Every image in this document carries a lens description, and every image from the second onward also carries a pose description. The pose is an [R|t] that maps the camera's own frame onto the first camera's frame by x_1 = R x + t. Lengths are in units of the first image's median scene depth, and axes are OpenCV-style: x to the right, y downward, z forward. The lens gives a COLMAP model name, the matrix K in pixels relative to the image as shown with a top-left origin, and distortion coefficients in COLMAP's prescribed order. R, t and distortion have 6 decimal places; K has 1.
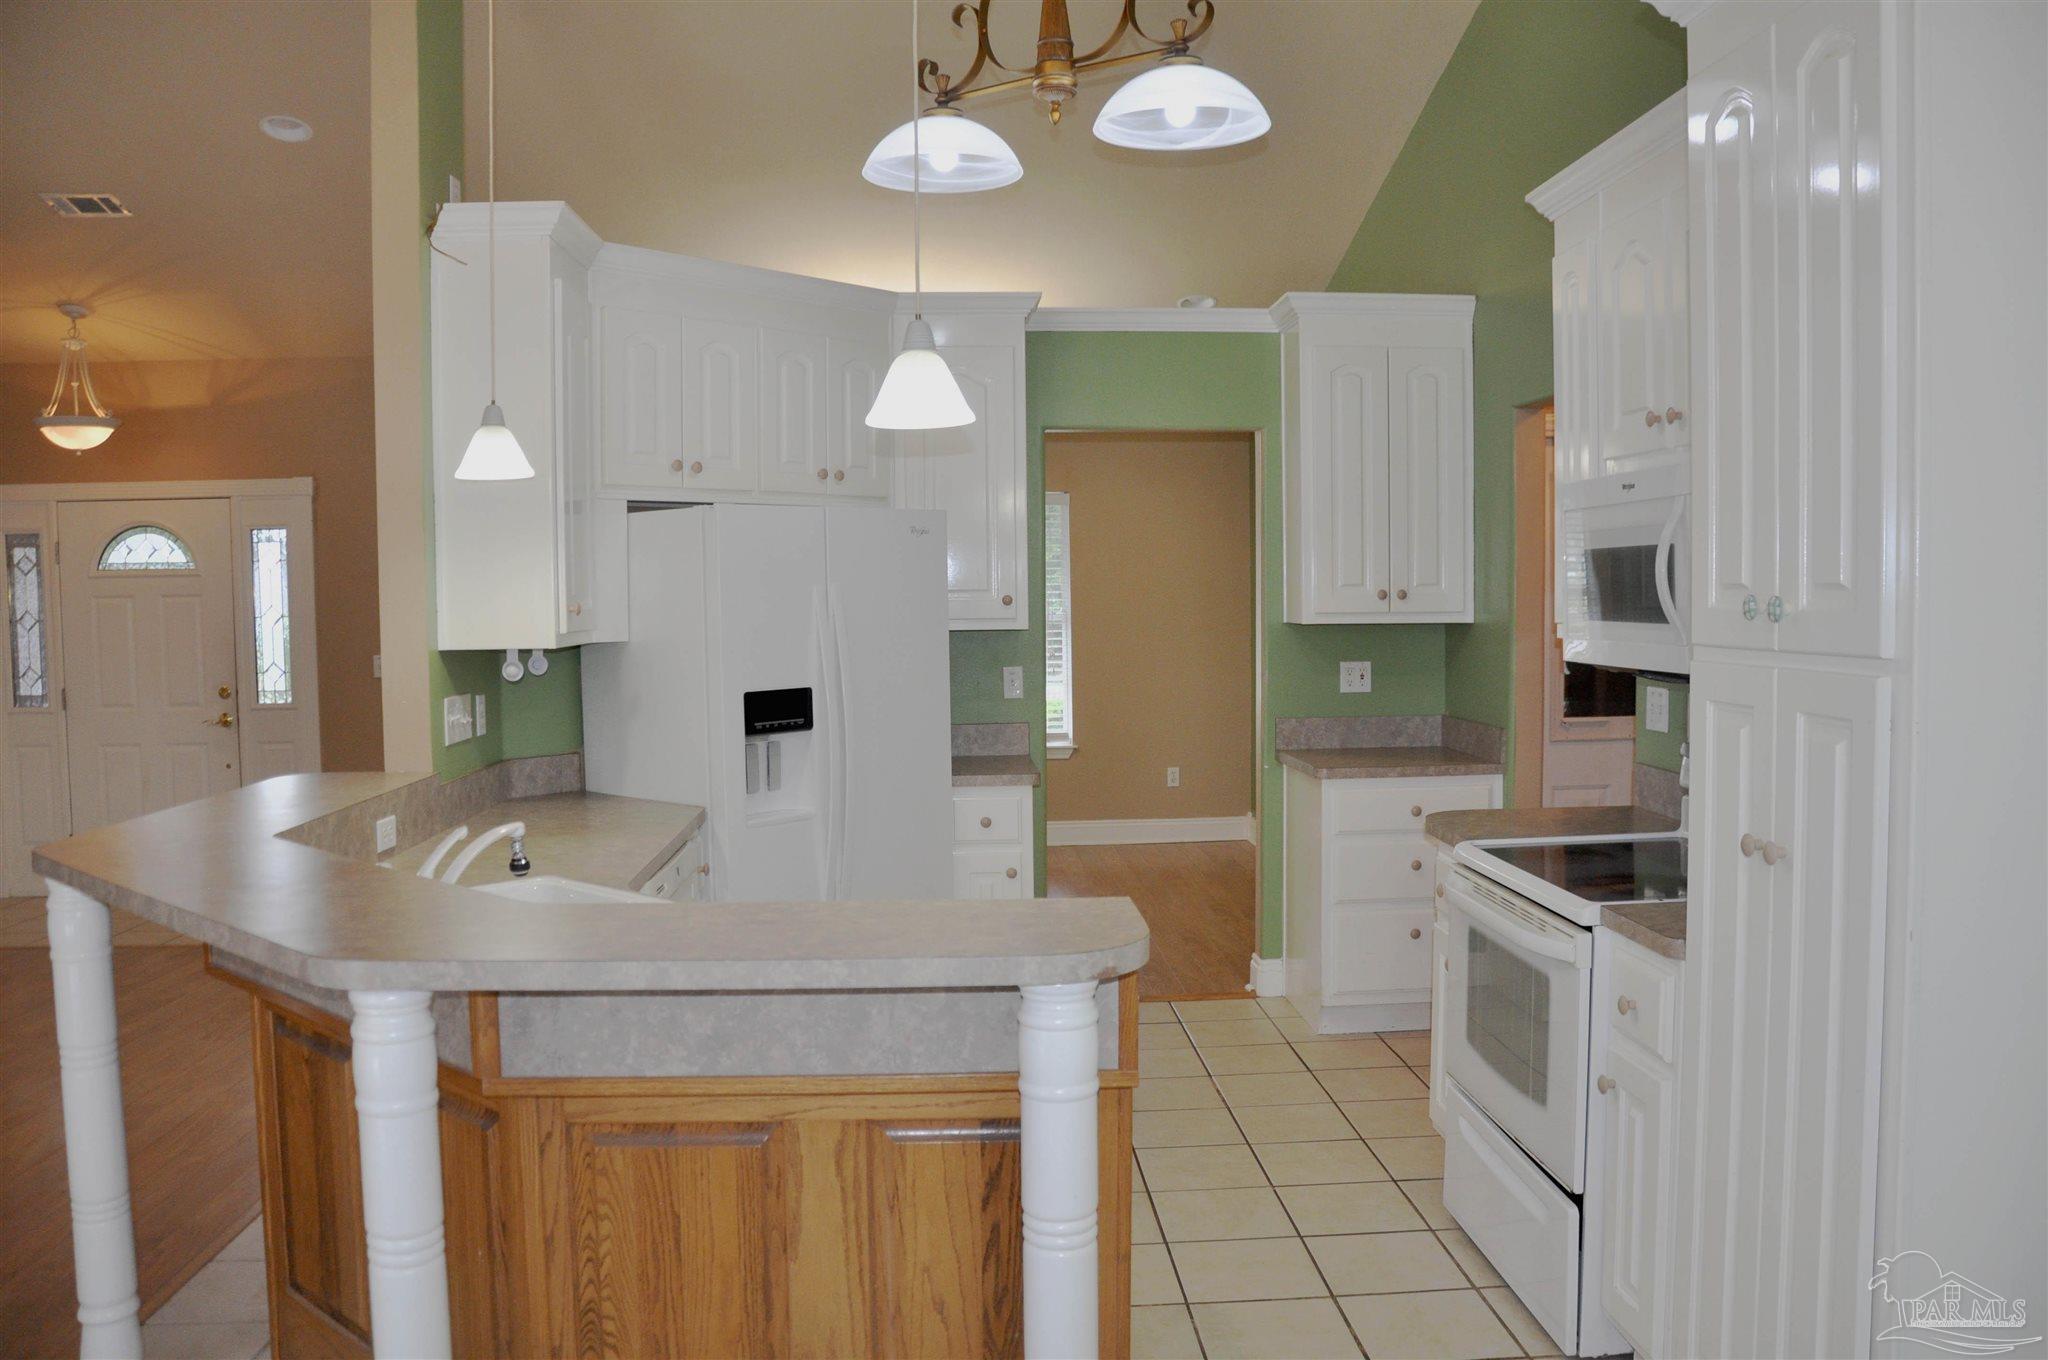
lens RADIAL K [[1592.1, 0, 1026.5], [0, 1592.1, 688.9], [0, 0, 1]] dist [-0.169624, 0.128161]
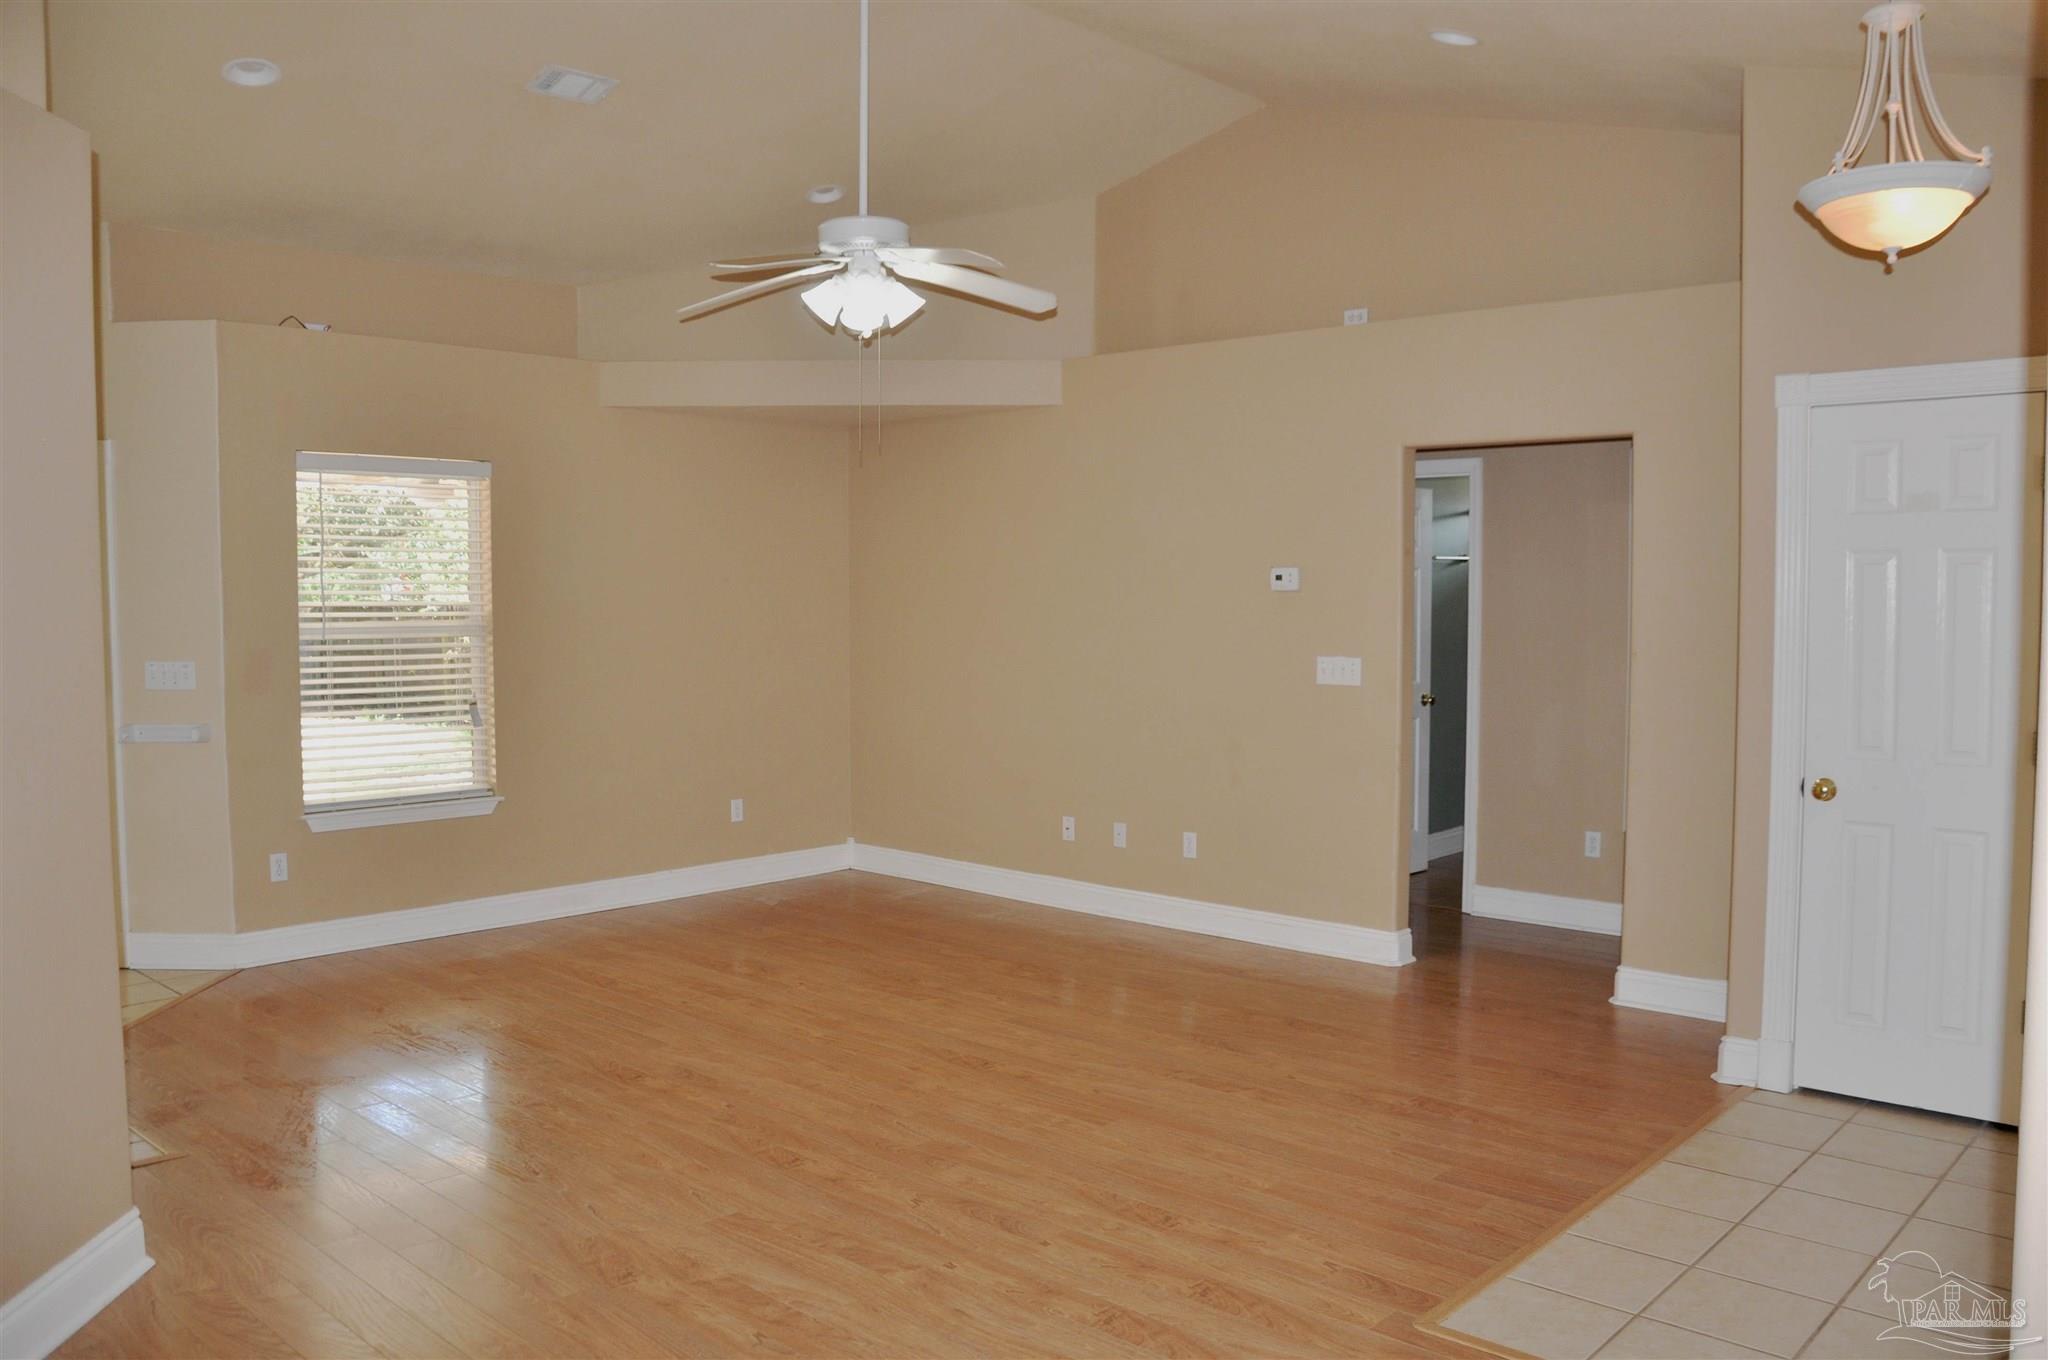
lens RADIAL K [[1592.1, 0, 1026.5], [0, 1592.1, 688.9], [0, 0, 1]] dist [-0.169624, 0.128161]
pose [[-0.722698, 0.056196, -0.688875, -0.181302], [-0.031914, 0.992913, 0.114479, -0.111658], [0.690427, 0.104719, -0.715783, 1.838044]]
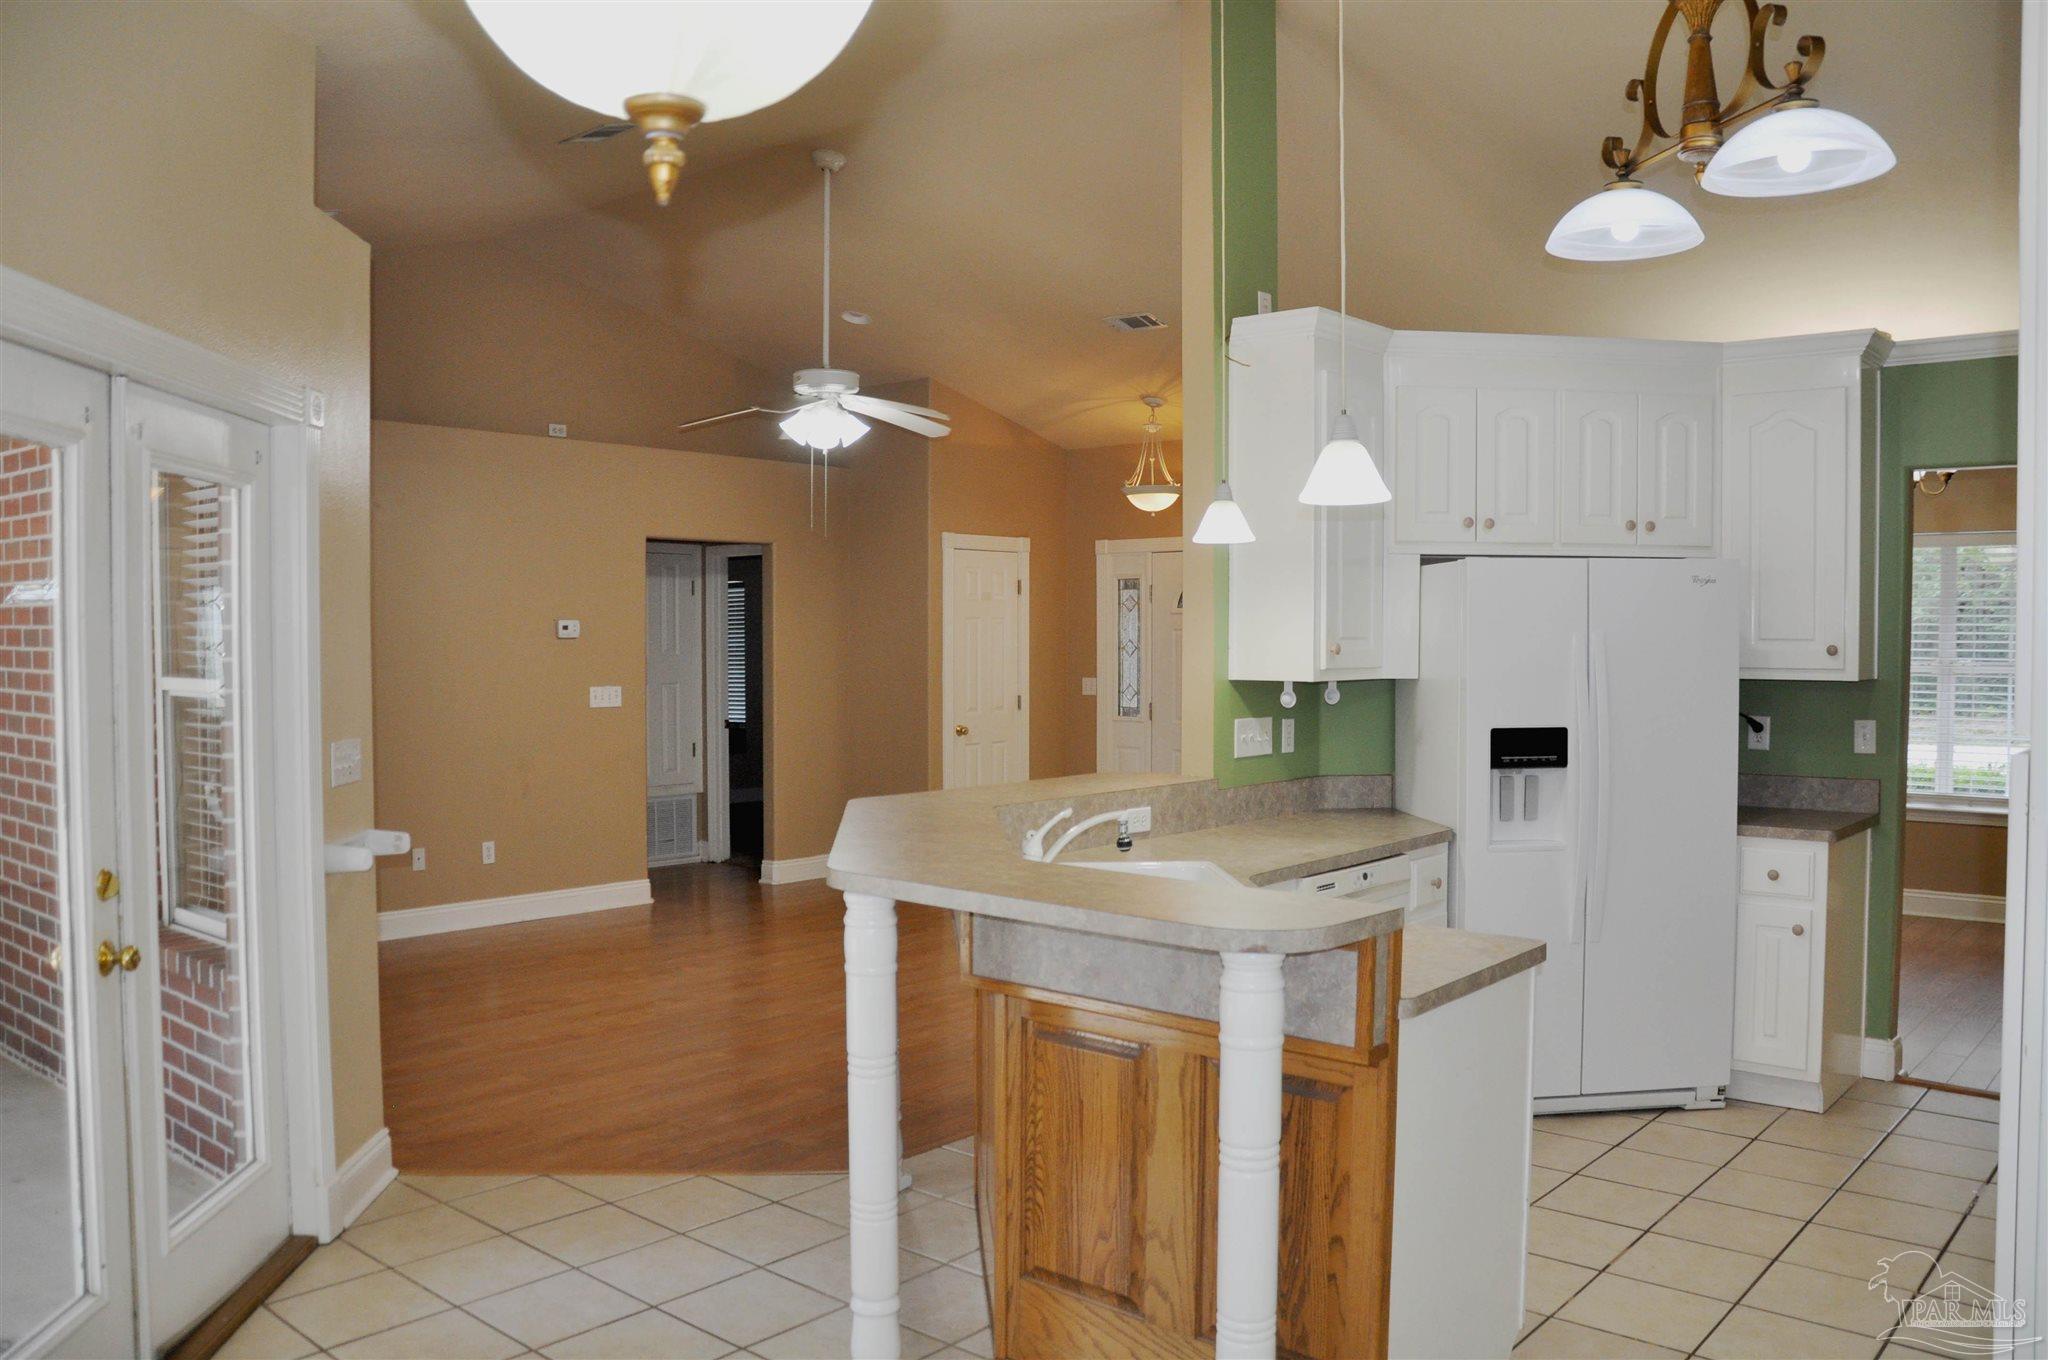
lens RADIAL K [[1592.1, 0, 1026.5], [0, 1592.1, 688.9], [0, 0, 1]] dist [-0.169624, 0.128161]
pose [[0.719221, 0.035685, -0.693864, 0.334527], [-0.052156, 0.998635, -0.002703, -0.005149], [0.692821, 0.038134, 0.720101, -0.012293]]
